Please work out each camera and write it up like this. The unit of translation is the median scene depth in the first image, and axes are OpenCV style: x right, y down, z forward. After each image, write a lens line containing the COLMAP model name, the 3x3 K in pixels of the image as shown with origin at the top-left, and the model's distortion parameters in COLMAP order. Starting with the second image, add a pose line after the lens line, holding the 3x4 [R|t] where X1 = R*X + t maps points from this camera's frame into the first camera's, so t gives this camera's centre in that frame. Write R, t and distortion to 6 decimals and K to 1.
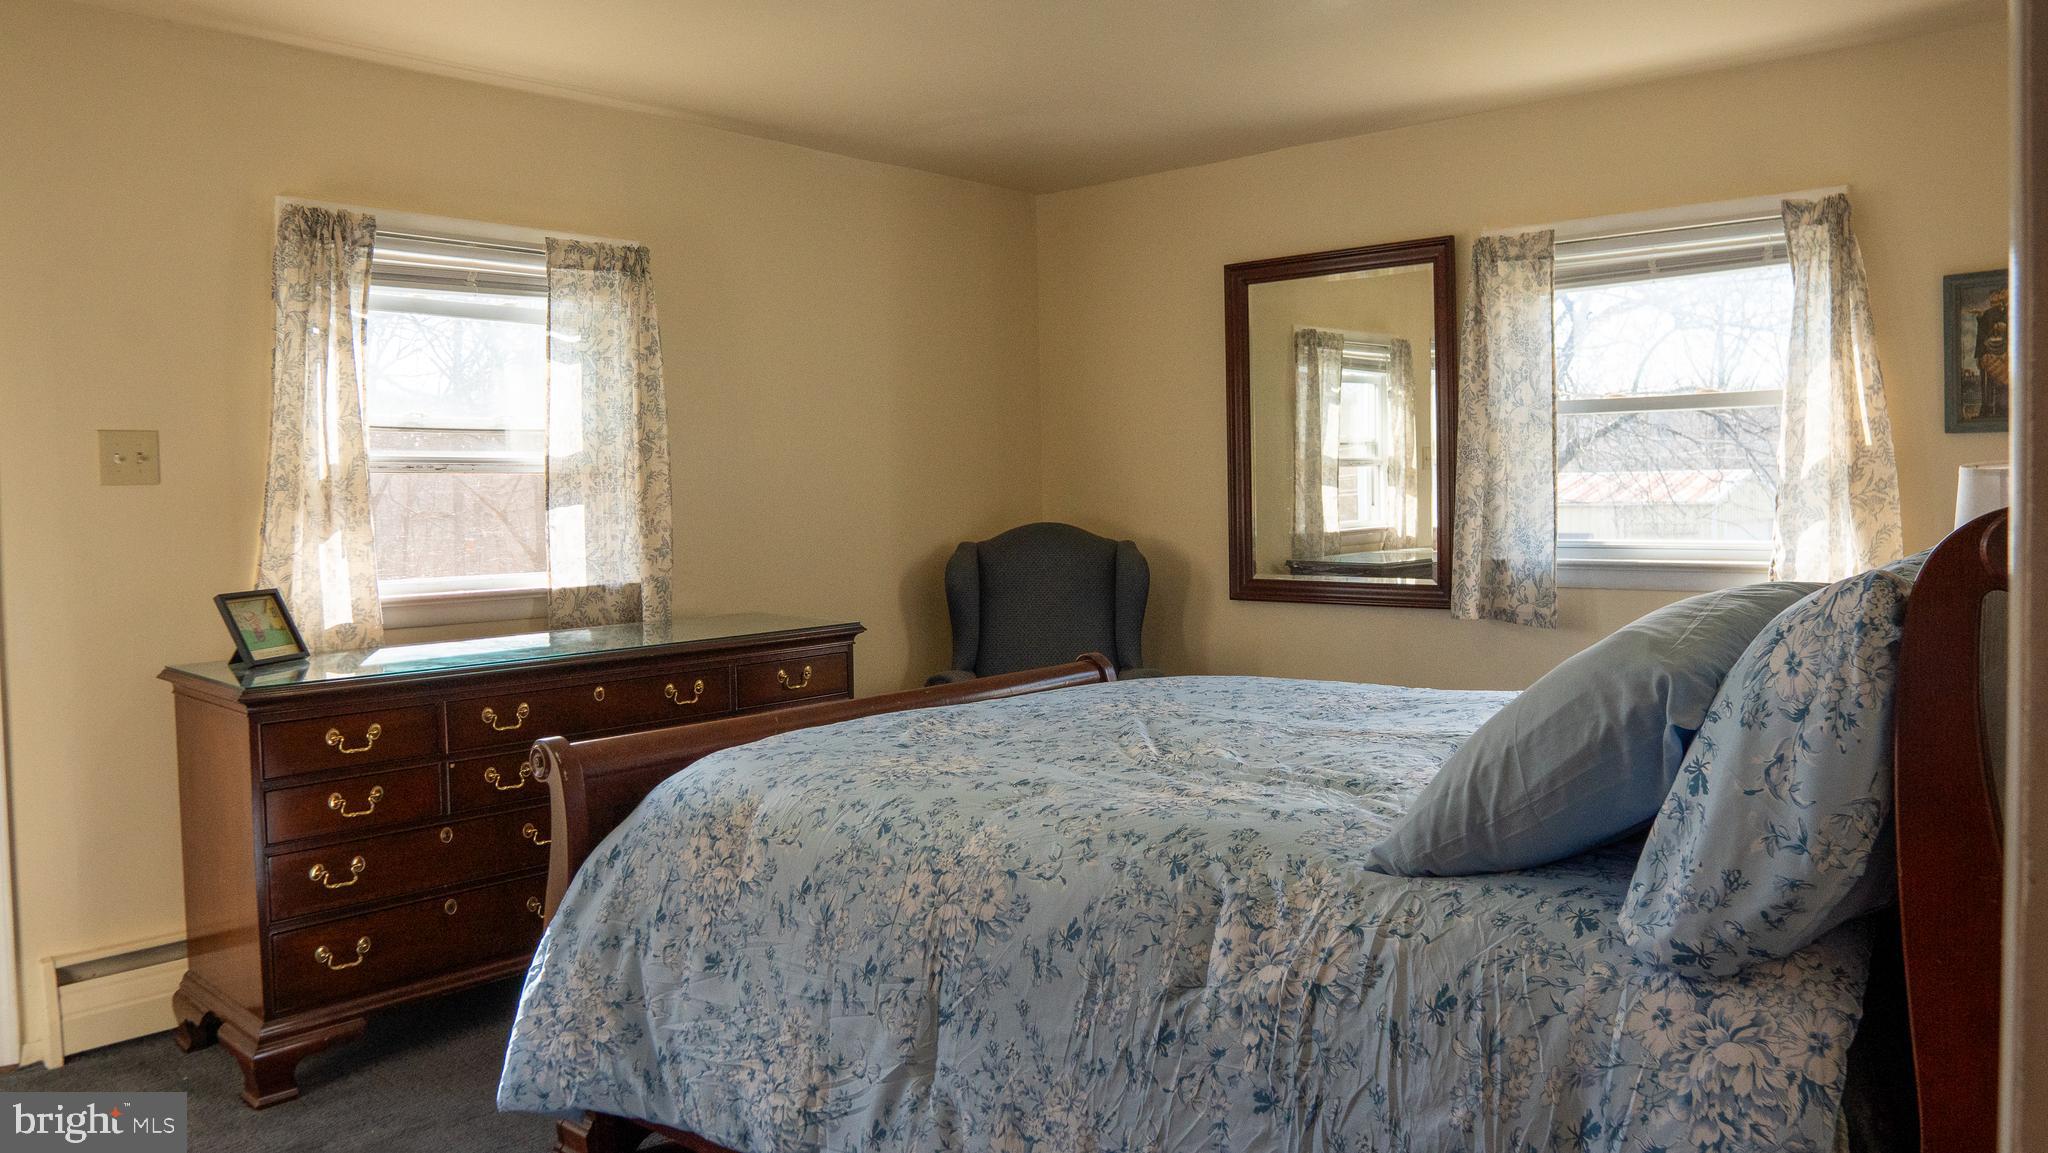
lens RADIAL K [[1455.9, 0, 1023.2], [0, 1455.9, 538.8], [0, 0, 1]] dist [-0.074486, 0.004647]
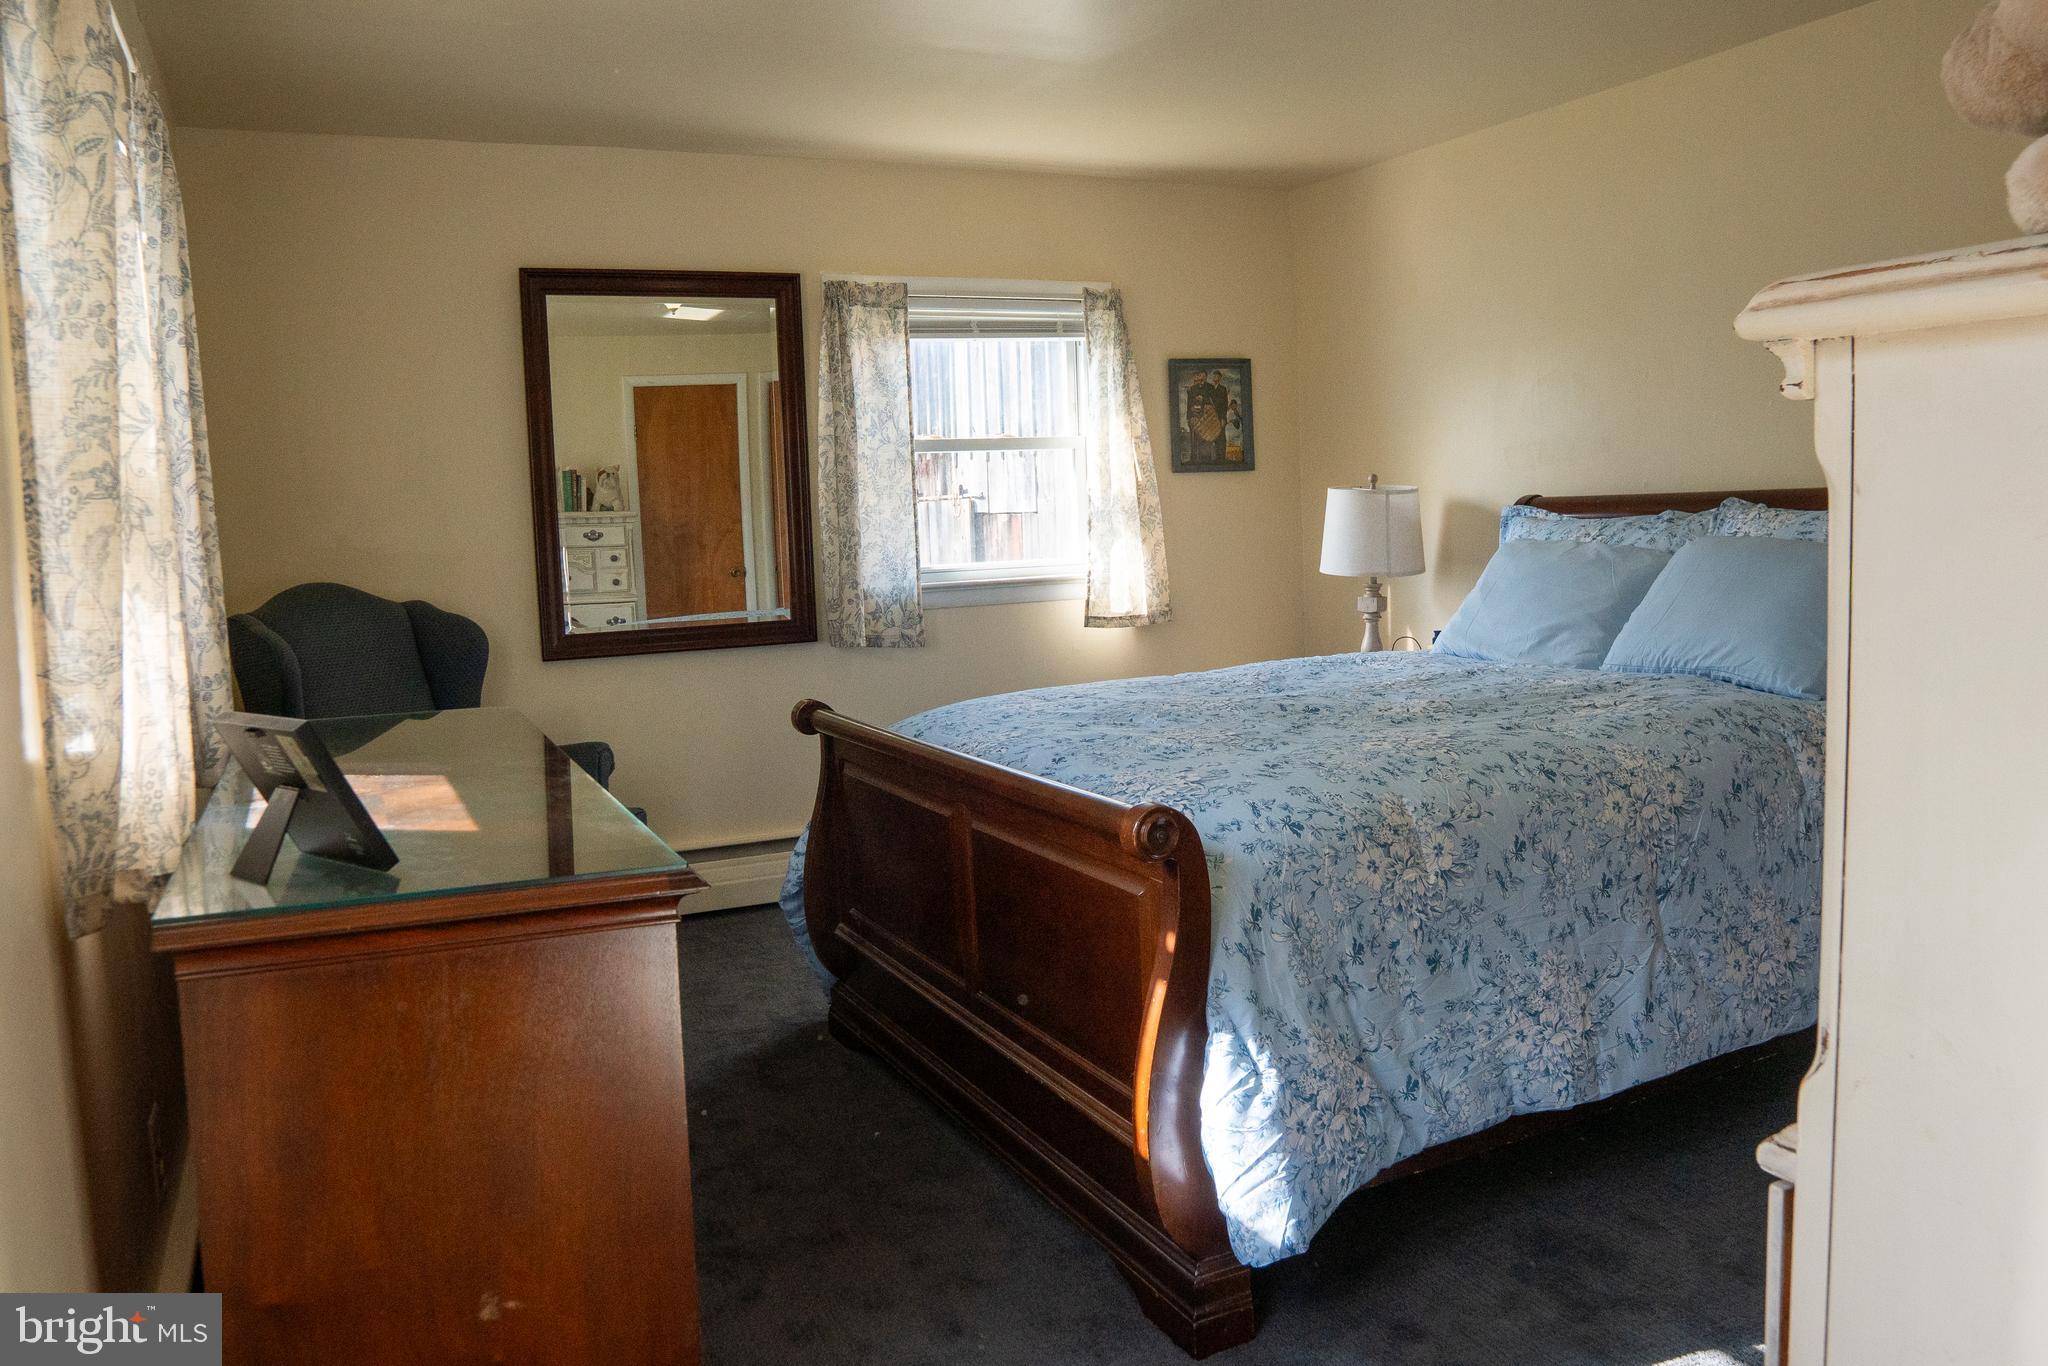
lens RADIAL K [[1531.2, 0, 1024.0], [0, 1531.2, 683.0], [0, 0, 1]] dist [-0.092277, 0.009767]
pose [[0.384231, -0.095862, 0.918247, -0.781728], [0.067517, 0.994849, 0.075608, 0.007584], [-0.920765, 0.032946, 0.388724, 0.538856]]
